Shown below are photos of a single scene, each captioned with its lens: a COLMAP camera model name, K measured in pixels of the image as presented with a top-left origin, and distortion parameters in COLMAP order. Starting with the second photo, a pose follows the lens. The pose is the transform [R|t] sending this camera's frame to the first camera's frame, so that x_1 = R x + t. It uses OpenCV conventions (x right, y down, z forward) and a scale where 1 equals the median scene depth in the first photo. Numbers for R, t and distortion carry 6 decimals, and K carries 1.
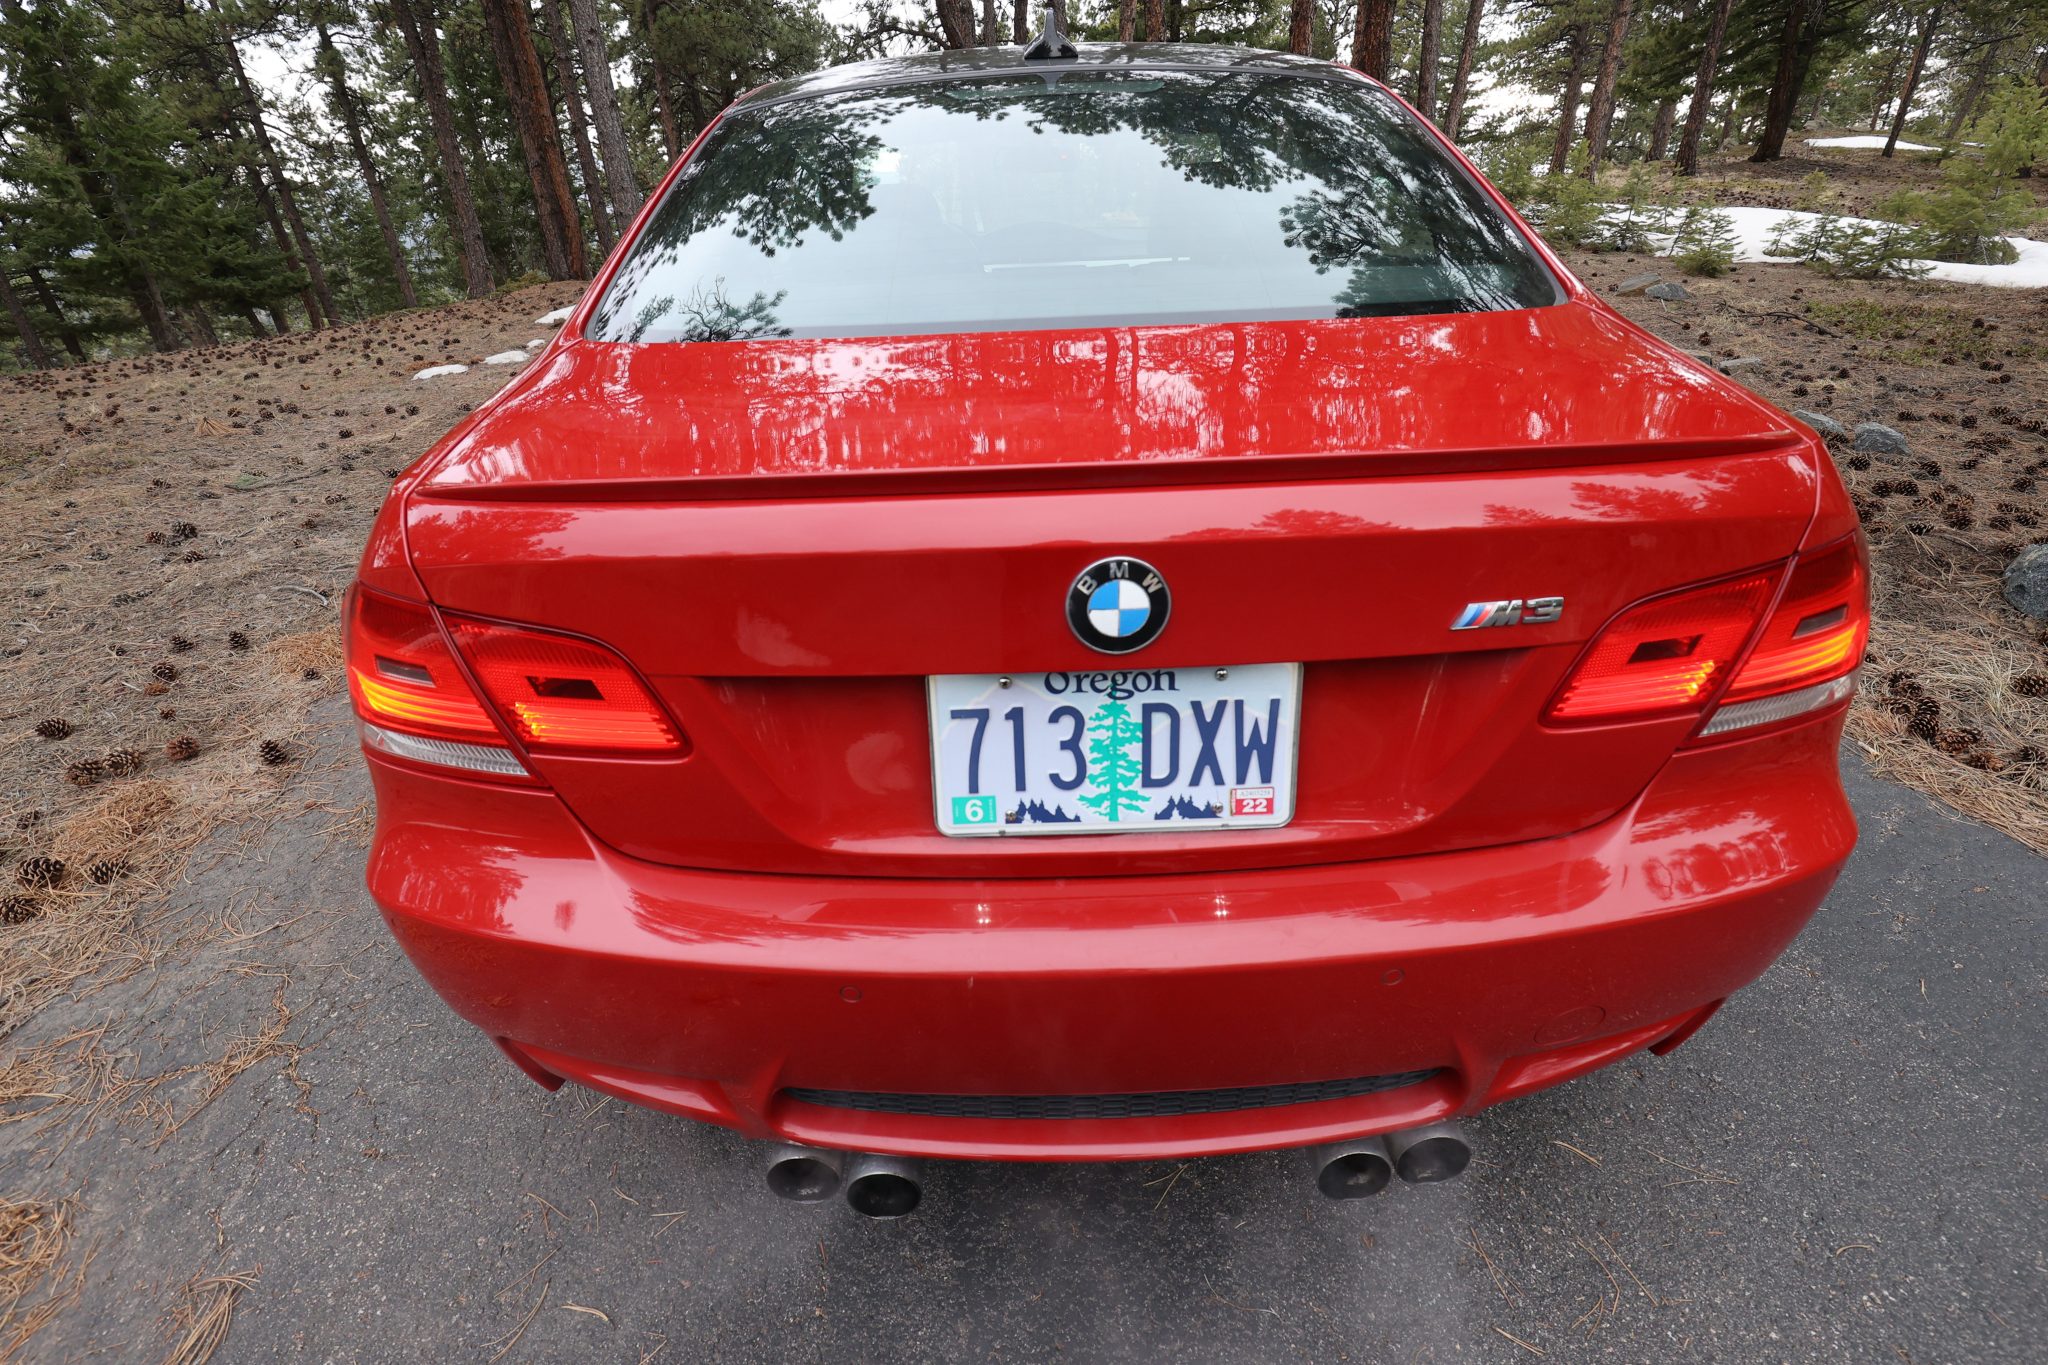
lens RADIAL K [[927.9, 0, 1023.6], [0, 927.9, 691.5], [0, 0, 1]] dist [-0.002389, -0.000487]
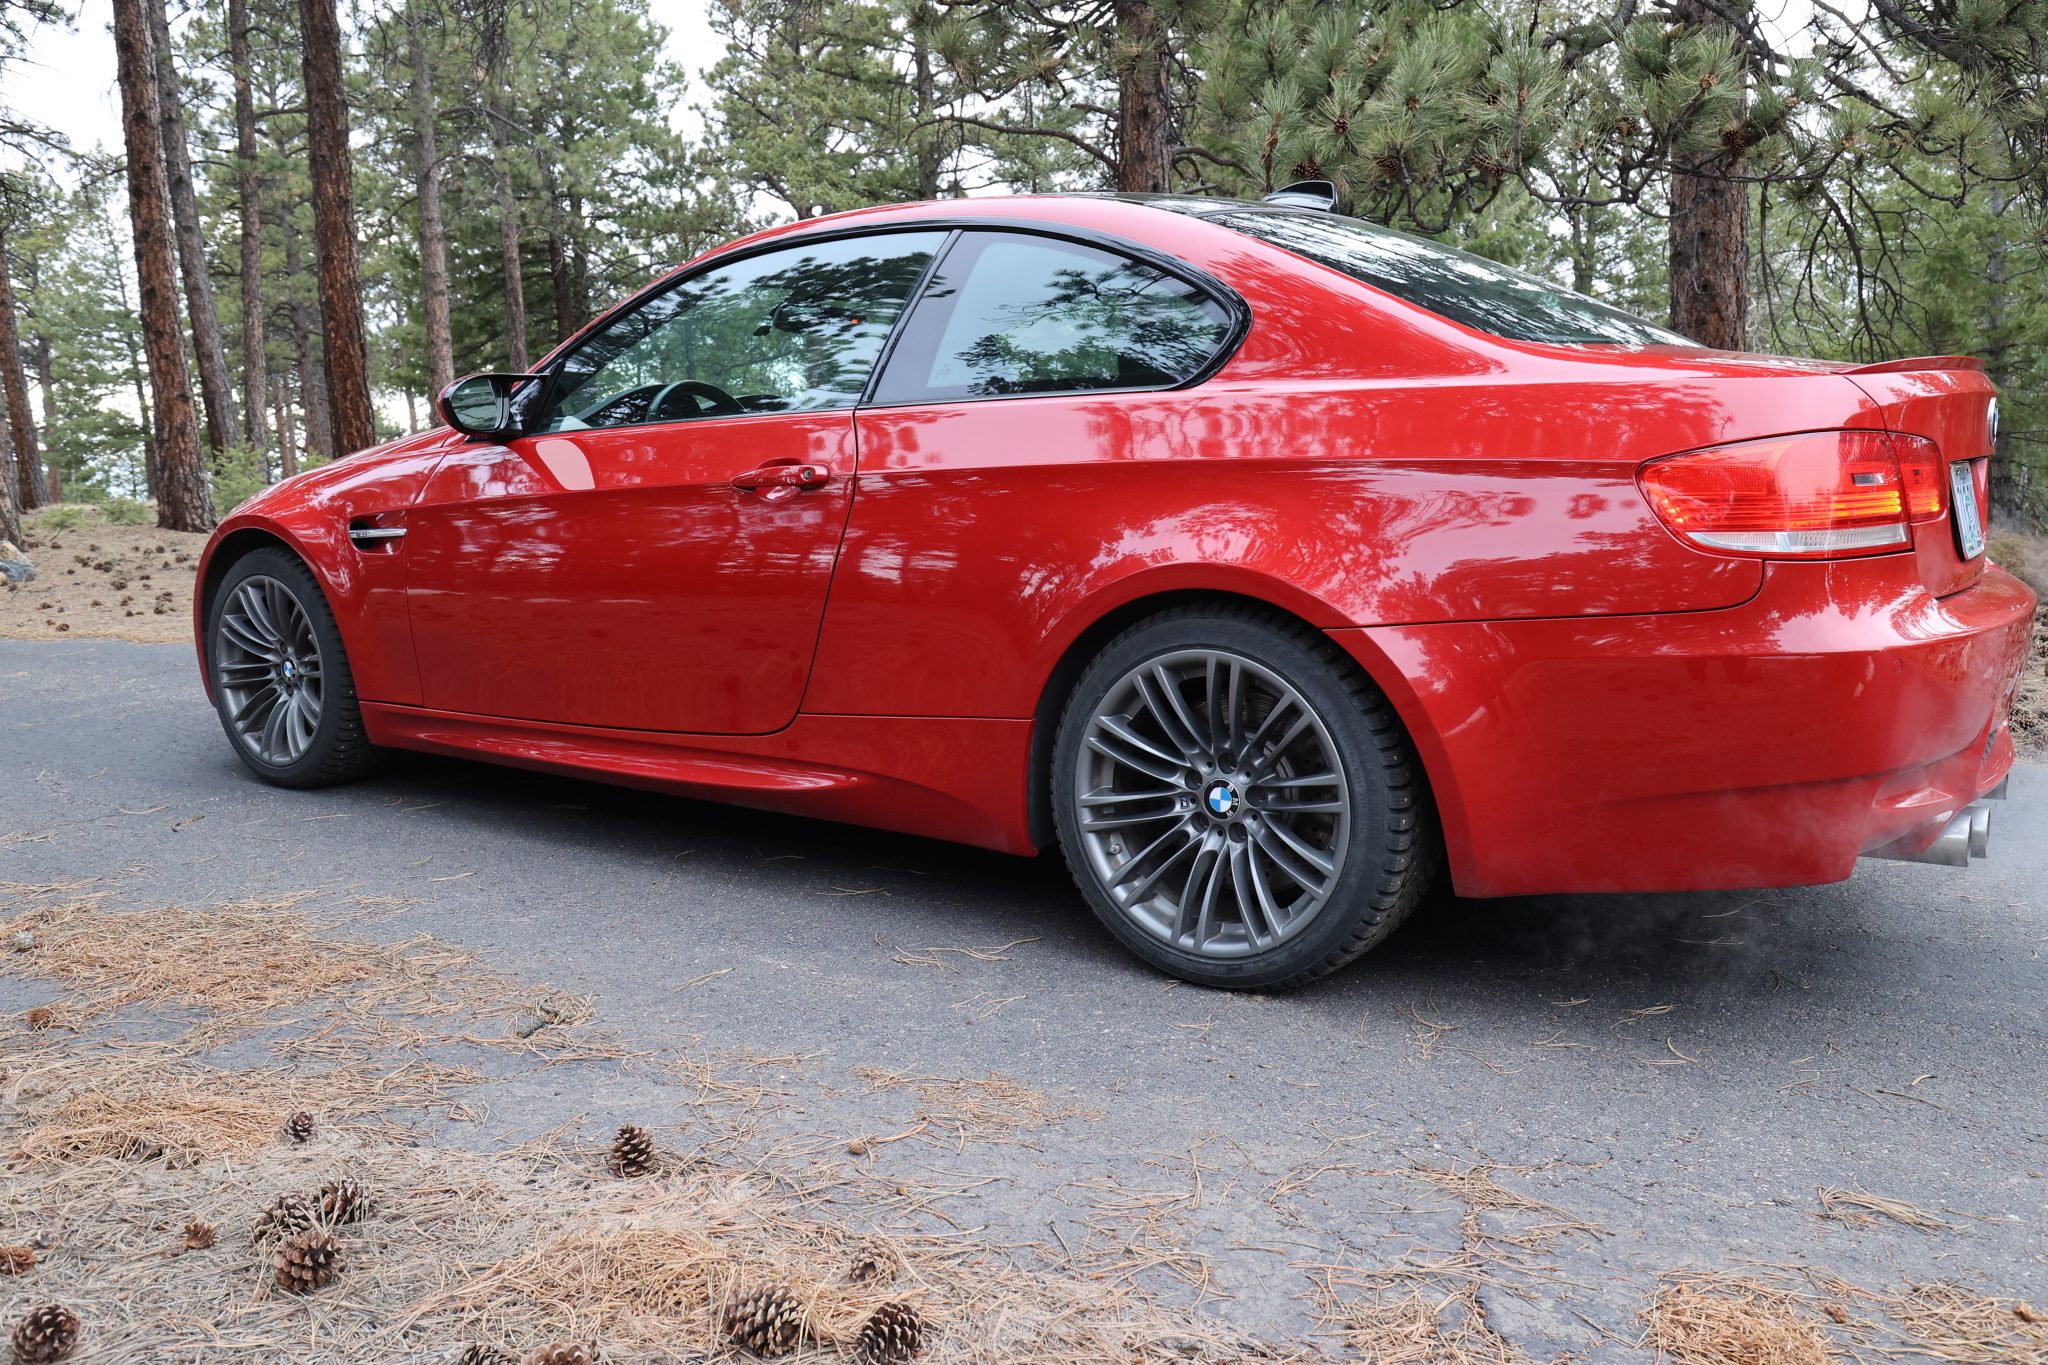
lens RADIAL K [[1584.8, 0, 1054.4], [0, 1584.8, 686.1], [0, 0, 1]] dist [0.002695, -0.005216]
pose [[0.572116, -0.095159, 0.814634, -3.565891], [0.400827, 0.898994, -0.176487, 0.205697], [-0.715556, 0.427498, 0.552471, 0.640753]]
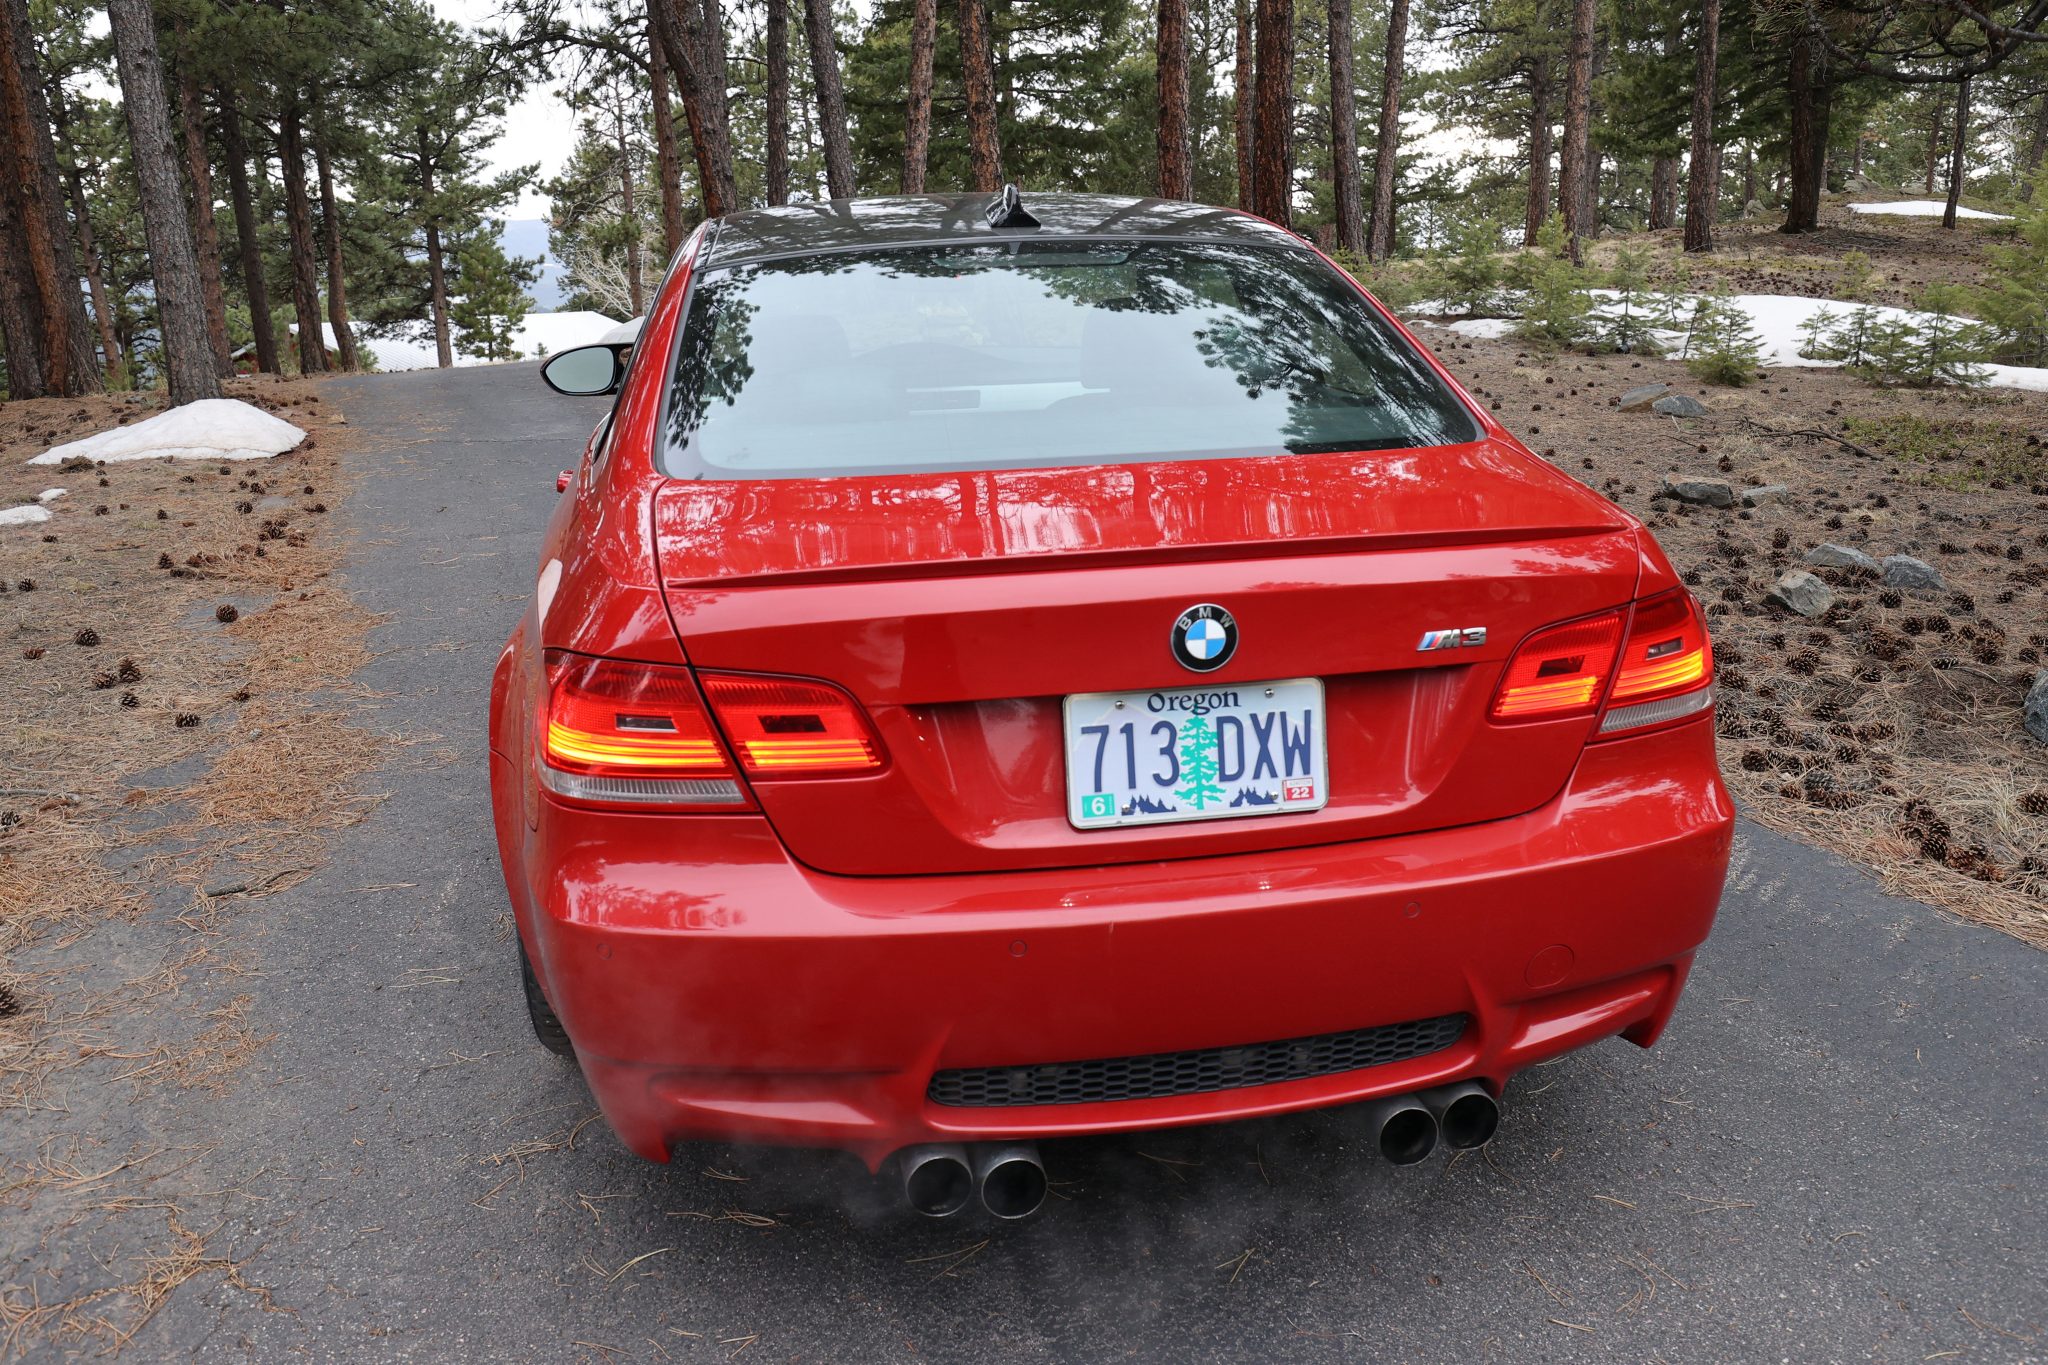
lens RADIAL K [[1611.4, 0, 1023.6], [0, 1611.4, 679.9], [0, 0, 1]] dist [-0.001315, 0.002744]
pose [[0.986217, -0.034413, 0.161836, -0.504746], [0.071576, 0.970605, -0.229788, 0.456101], [-0.149171, 0.238205, 0.959691, -1.191085]]
